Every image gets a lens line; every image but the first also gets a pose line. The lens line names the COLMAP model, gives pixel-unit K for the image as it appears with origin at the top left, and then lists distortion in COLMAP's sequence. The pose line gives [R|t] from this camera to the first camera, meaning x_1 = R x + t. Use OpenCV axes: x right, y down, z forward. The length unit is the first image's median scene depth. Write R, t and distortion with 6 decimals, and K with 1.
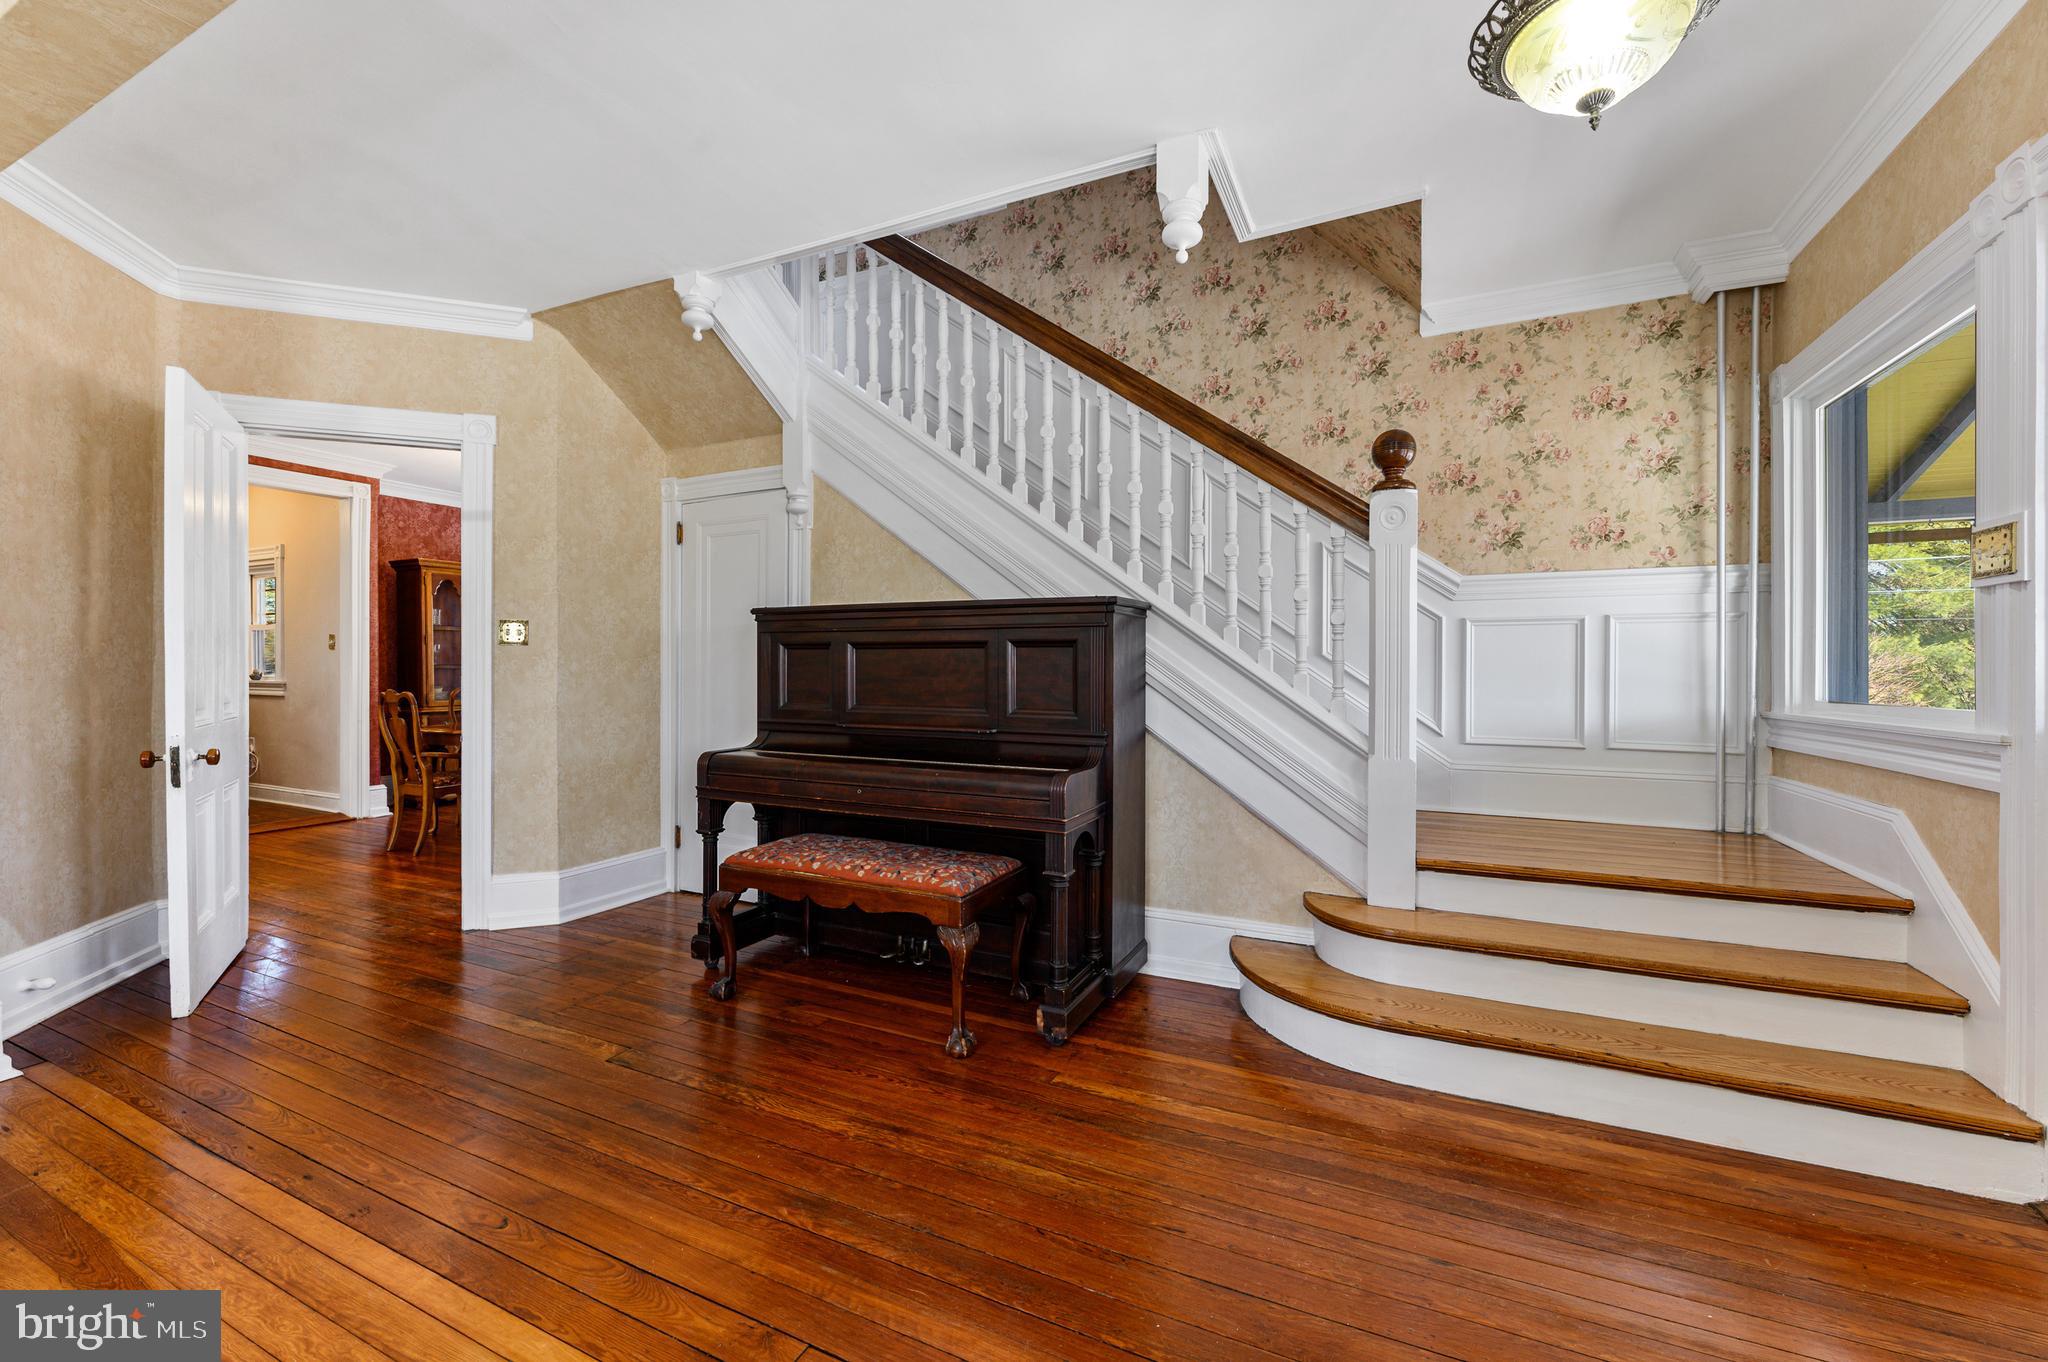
lens RADIAL K [[819.6, 0, 1026.3], [0, 819.6, 673.2], [0, 0, 1]] dist [-0.001791, 0.000166]
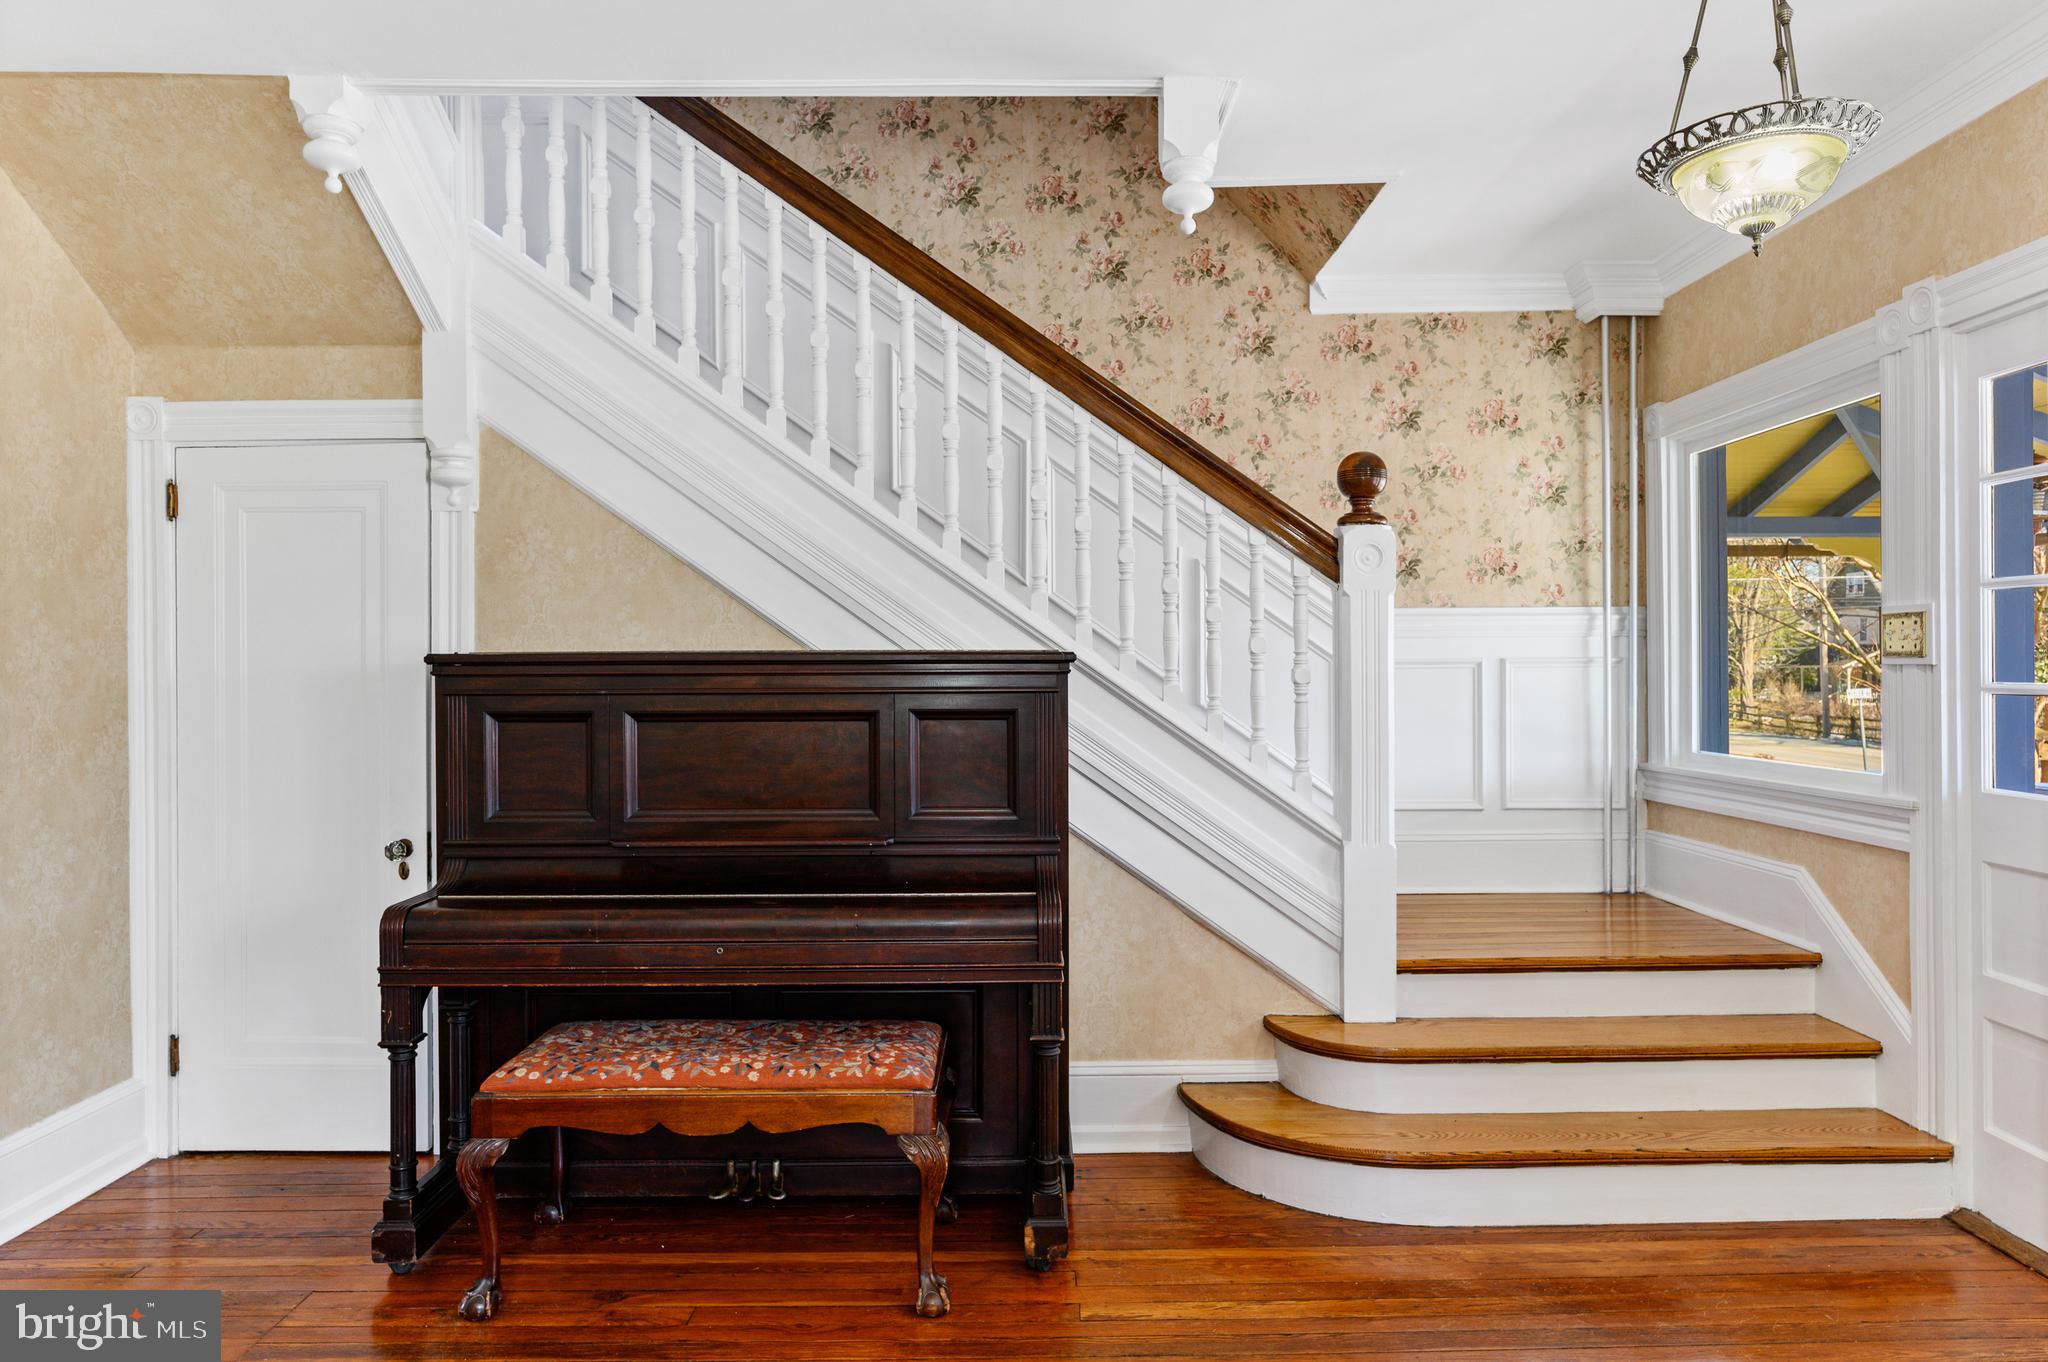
lens RADIAL K [[1277.7, 0, 1022.8], [0, 1277.7, 673.7], [0, 0, 1]] dist [-0.004008, 0.001962]
pose [[0.899826, -0.012059, 0.436083, -0.389088], [0.011780, 0.999925, 0.003343, -0.070172], [-0.436091, 0.002129, 0.899900, -0.019946]]
